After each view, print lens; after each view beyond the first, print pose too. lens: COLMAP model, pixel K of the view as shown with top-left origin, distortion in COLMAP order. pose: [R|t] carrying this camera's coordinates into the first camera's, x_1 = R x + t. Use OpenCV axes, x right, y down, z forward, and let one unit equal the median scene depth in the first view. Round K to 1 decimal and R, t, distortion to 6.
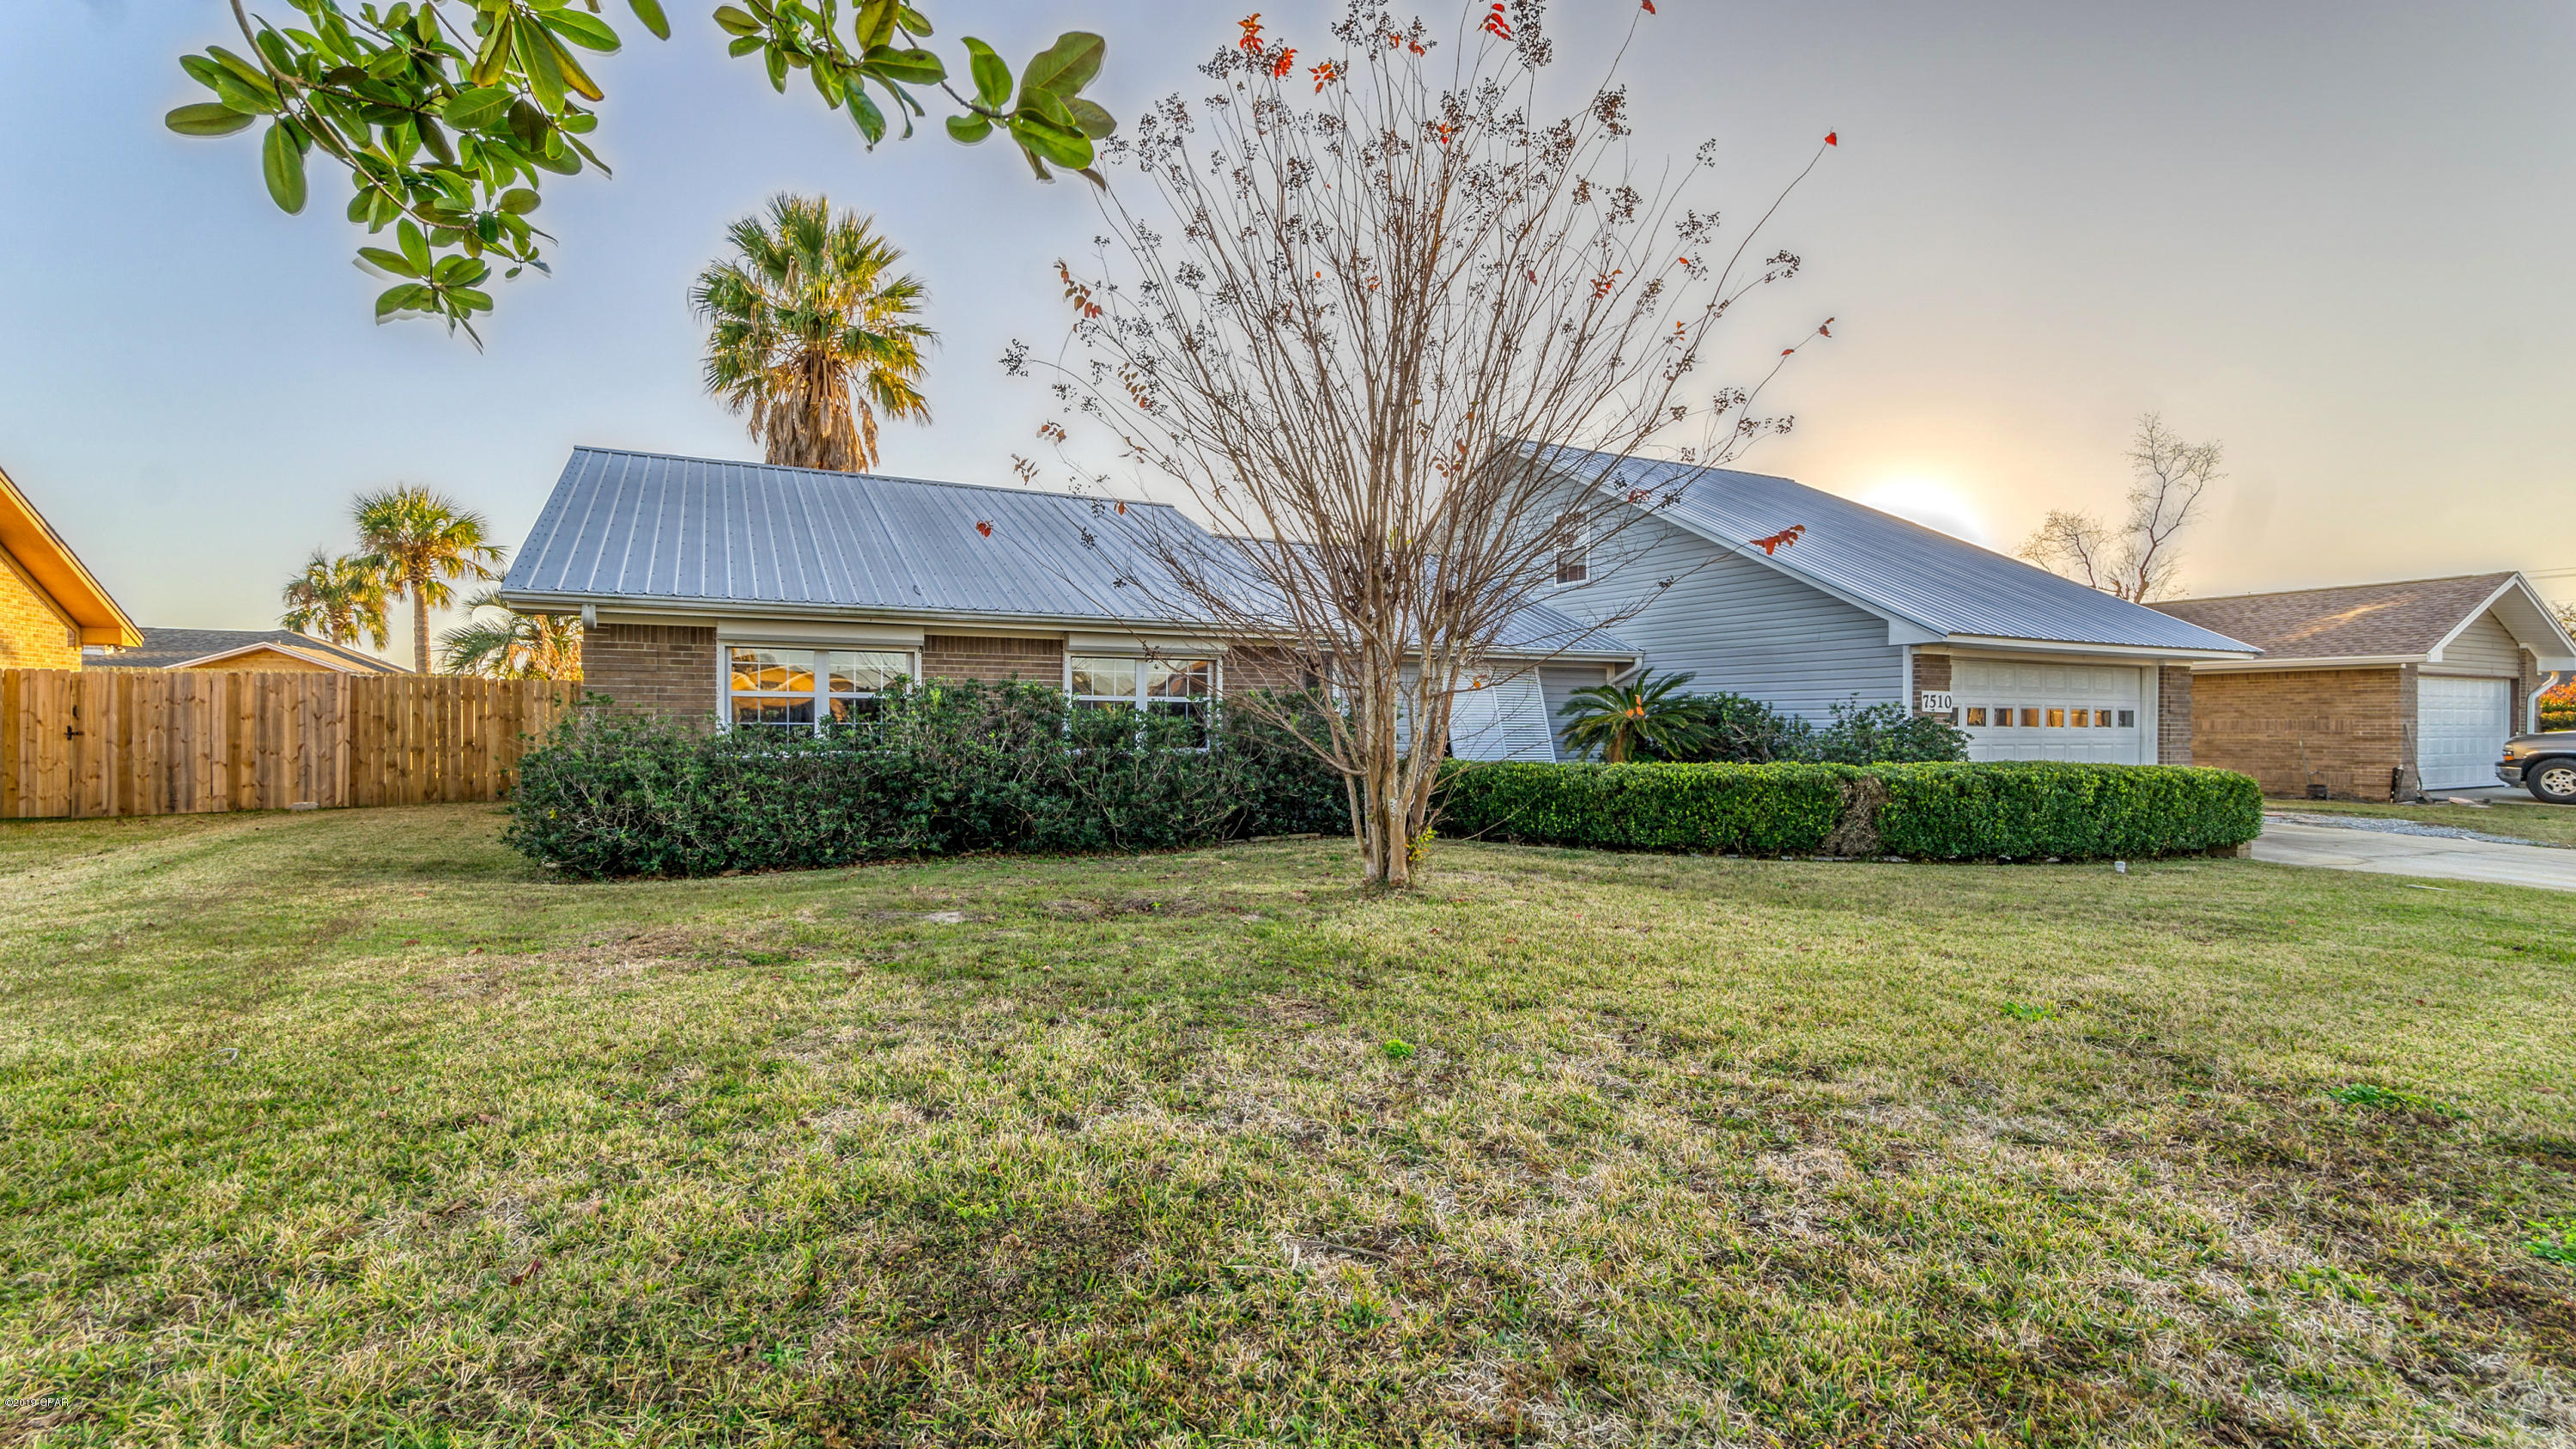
lens RADIAL K [[1181.3, 0, 1299.3], [0, 1181.3, 713.6], [0, 0, 1]] dist [0.000176, 0.000059]
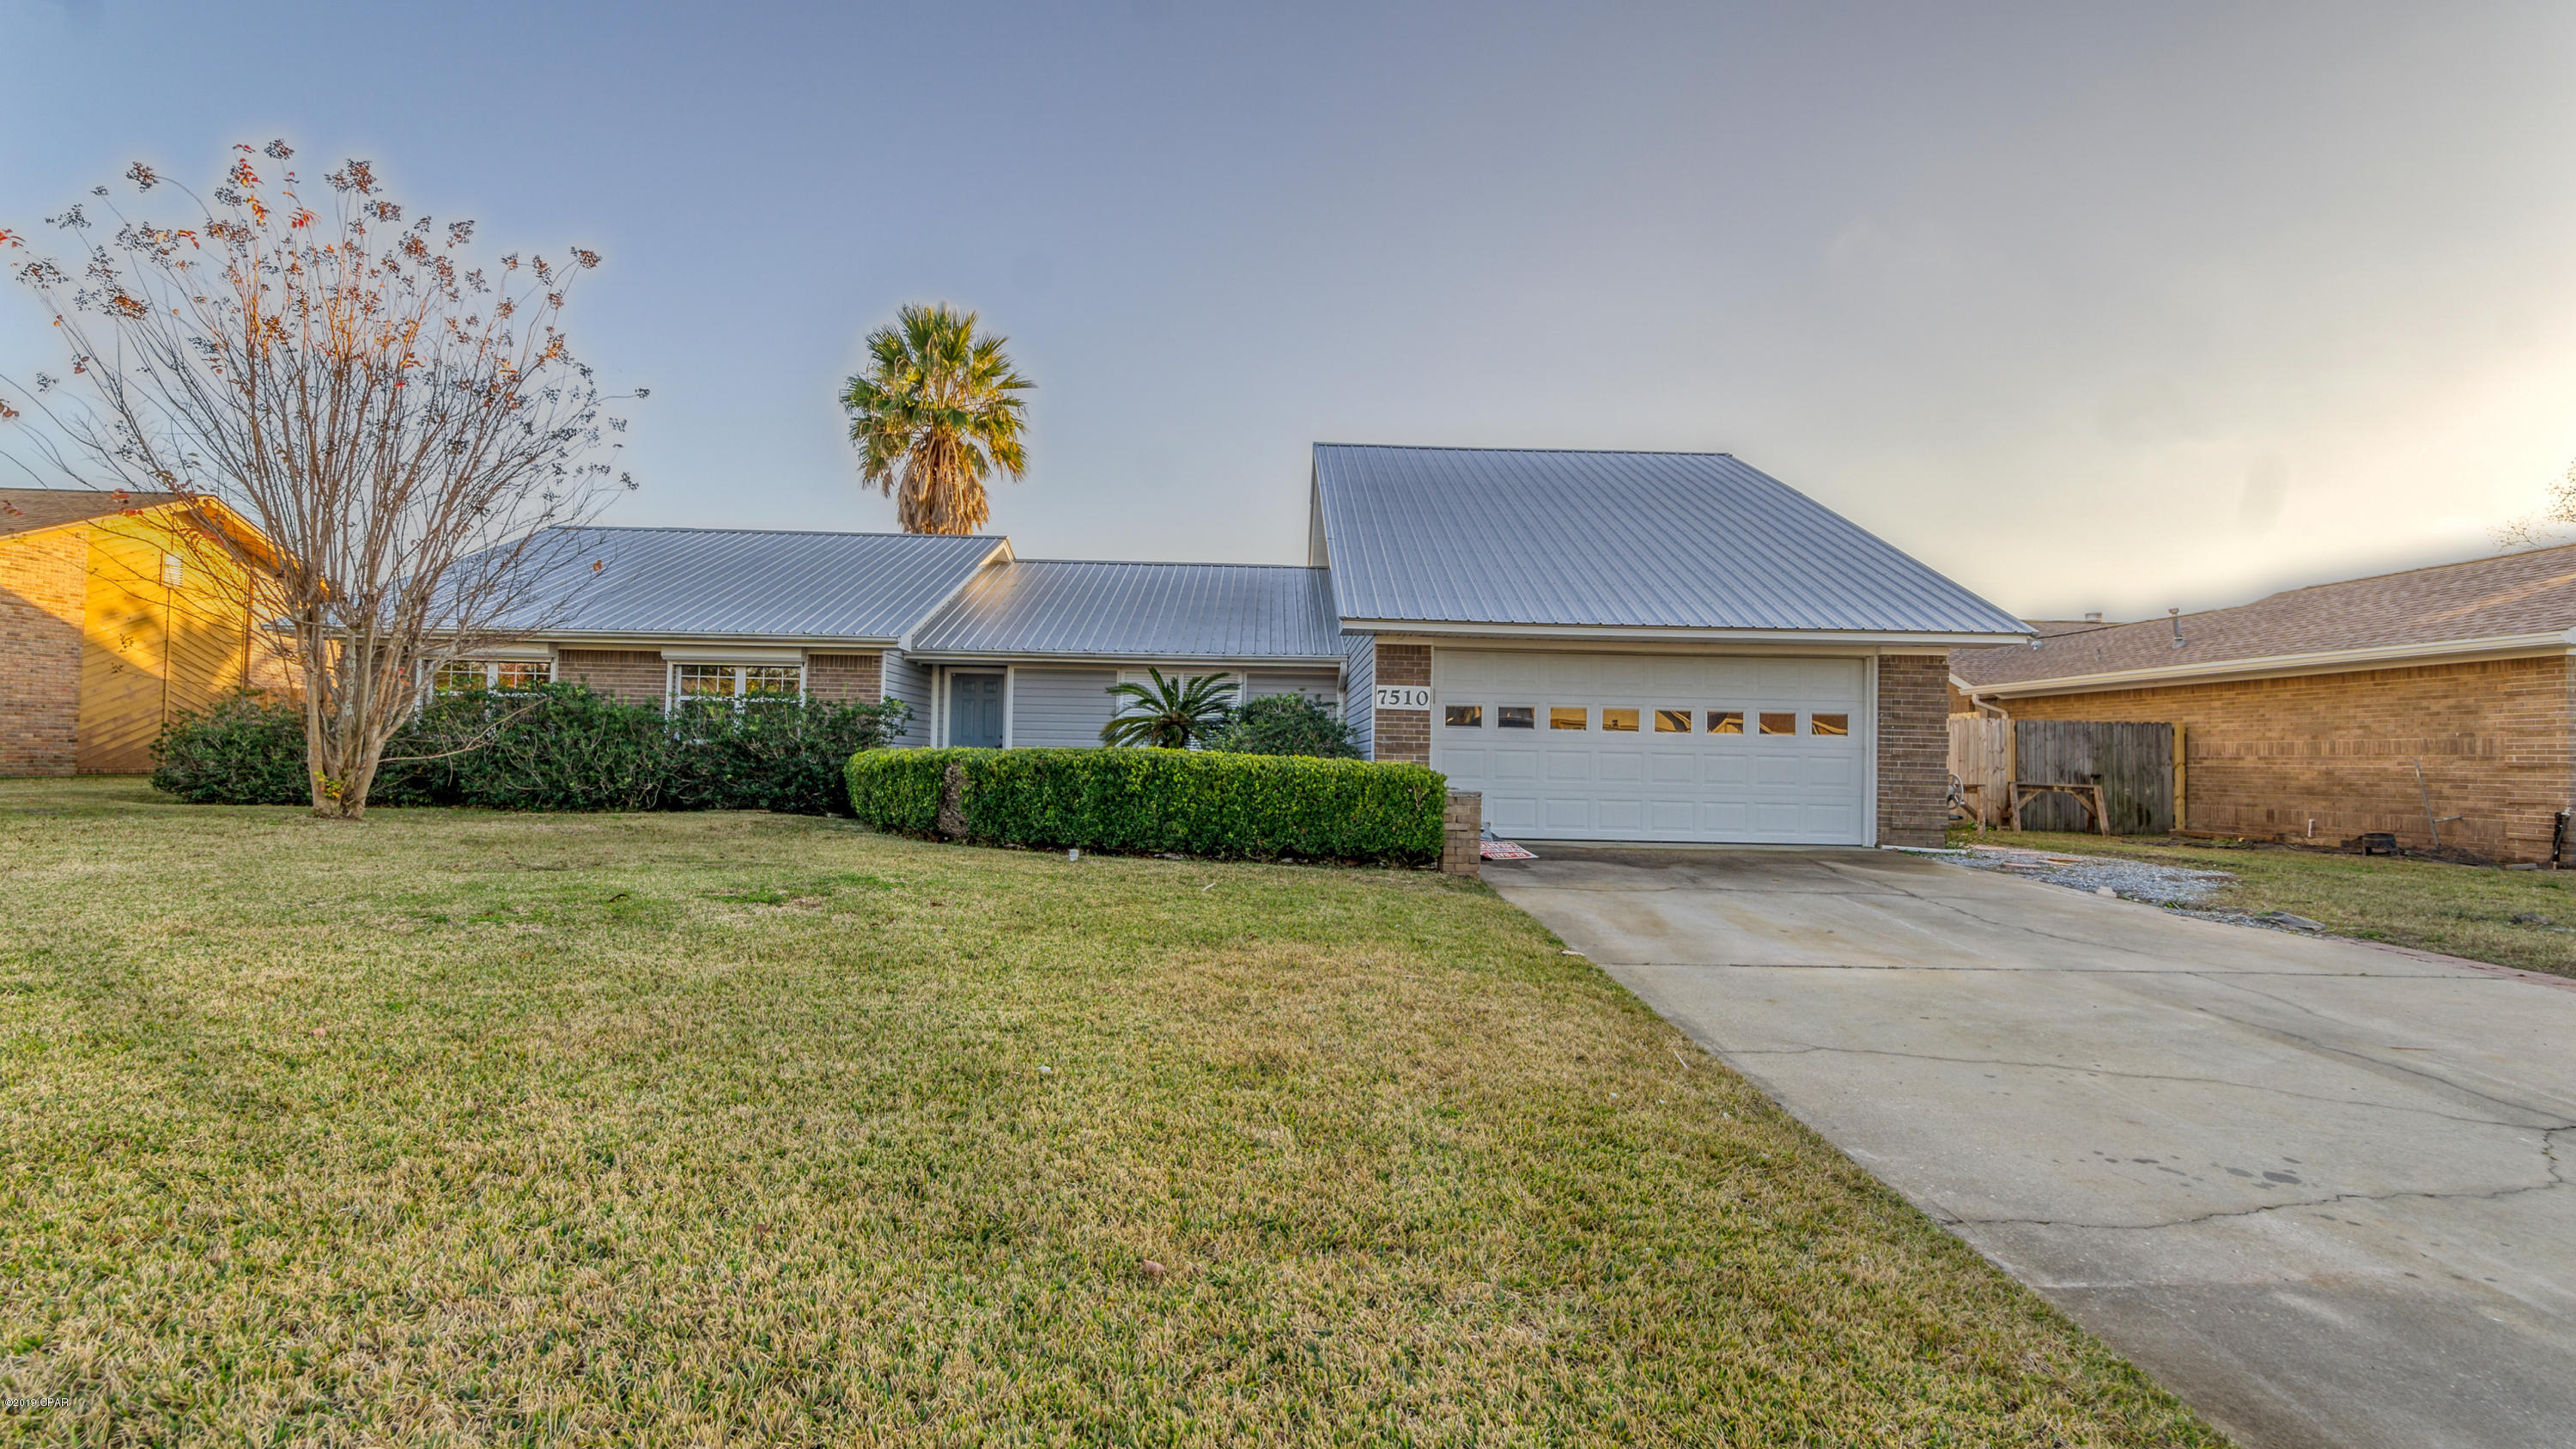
lens RADIAL K [[1181.3, 0, 1299.3], [0, 1181.3, 713.6], [0, 0, 1]] dist [0.000176, 0.000059]
pose [[0.886197, -0.002434, -0.463302, 0.750298], [-0.013485, 0.999427, -0.031044, 0.025927], [0.463112, 0.033759, 0.885656, 0.150853]]
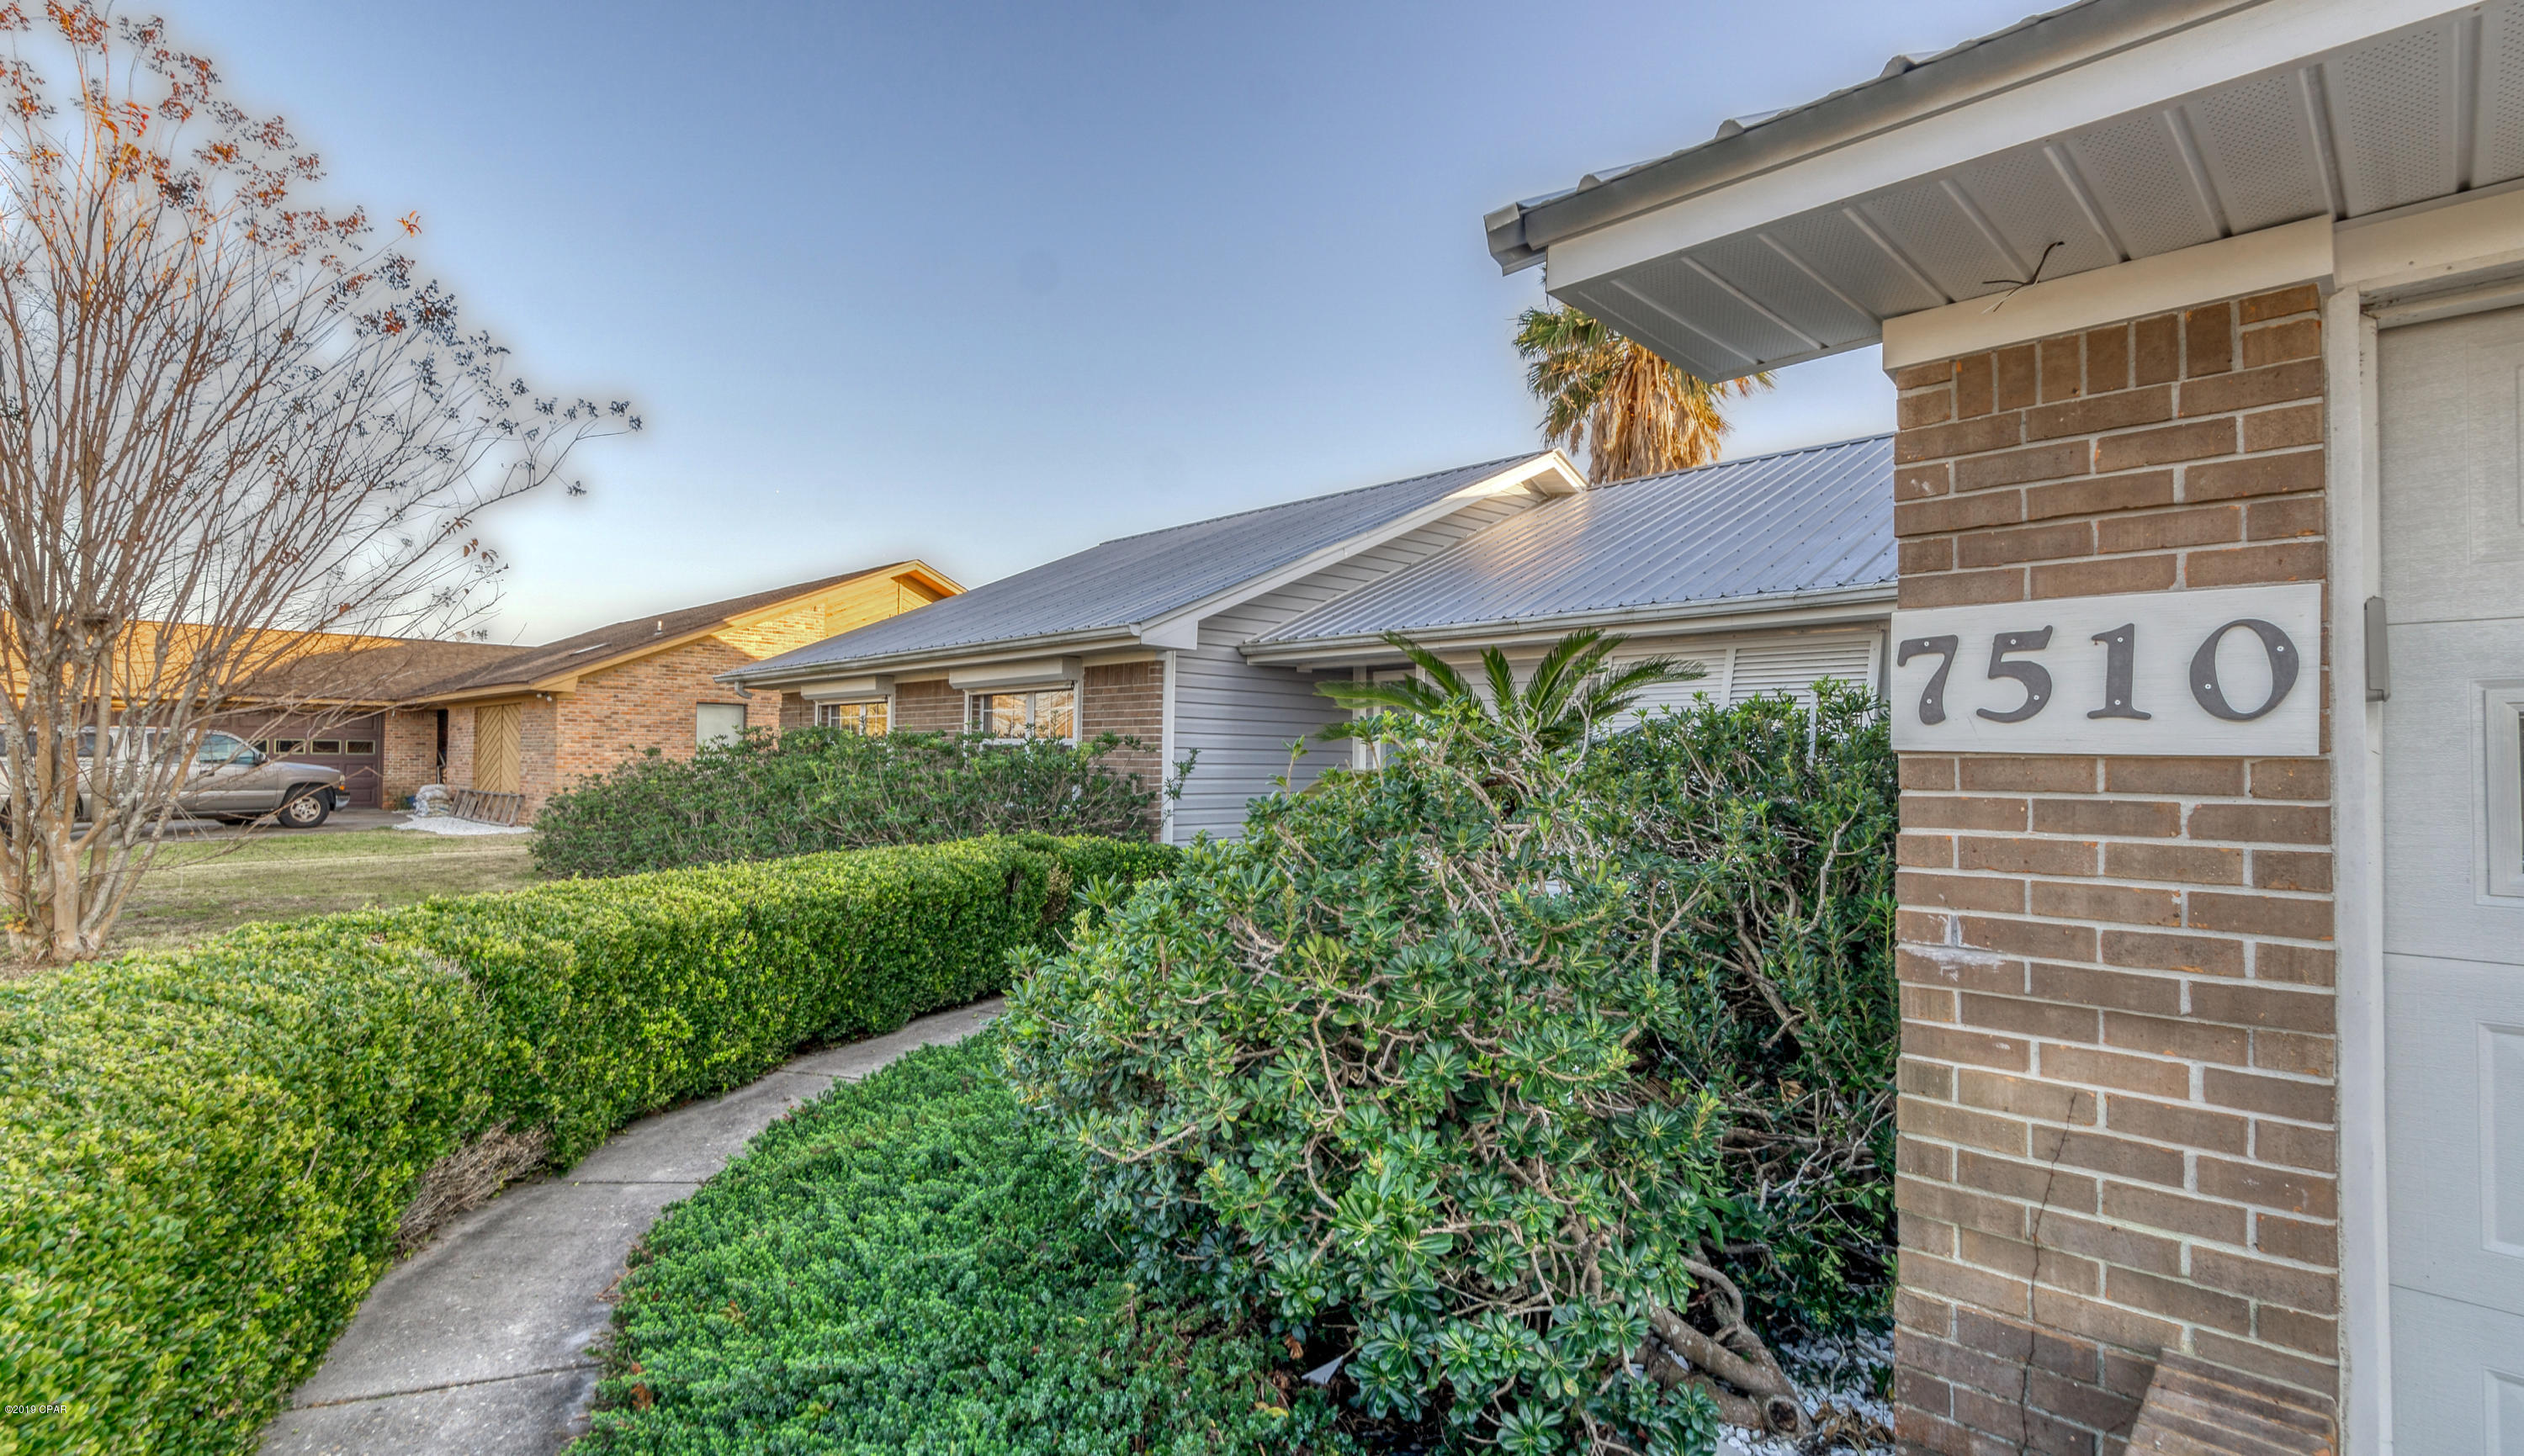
lens RADIAL K [[1160.7, 0, 1262.0], [0, 1160.7, 728.0], [0, 0, 1]] dist [-0.000014, 0.000009]
pose [[0.310318, -0.022870, -0.950358, 0.539682], [0.016419, 0.999690, -0.018696, -0.002981], [0.950491, -0.009802, 0.310598, 0.743882]]
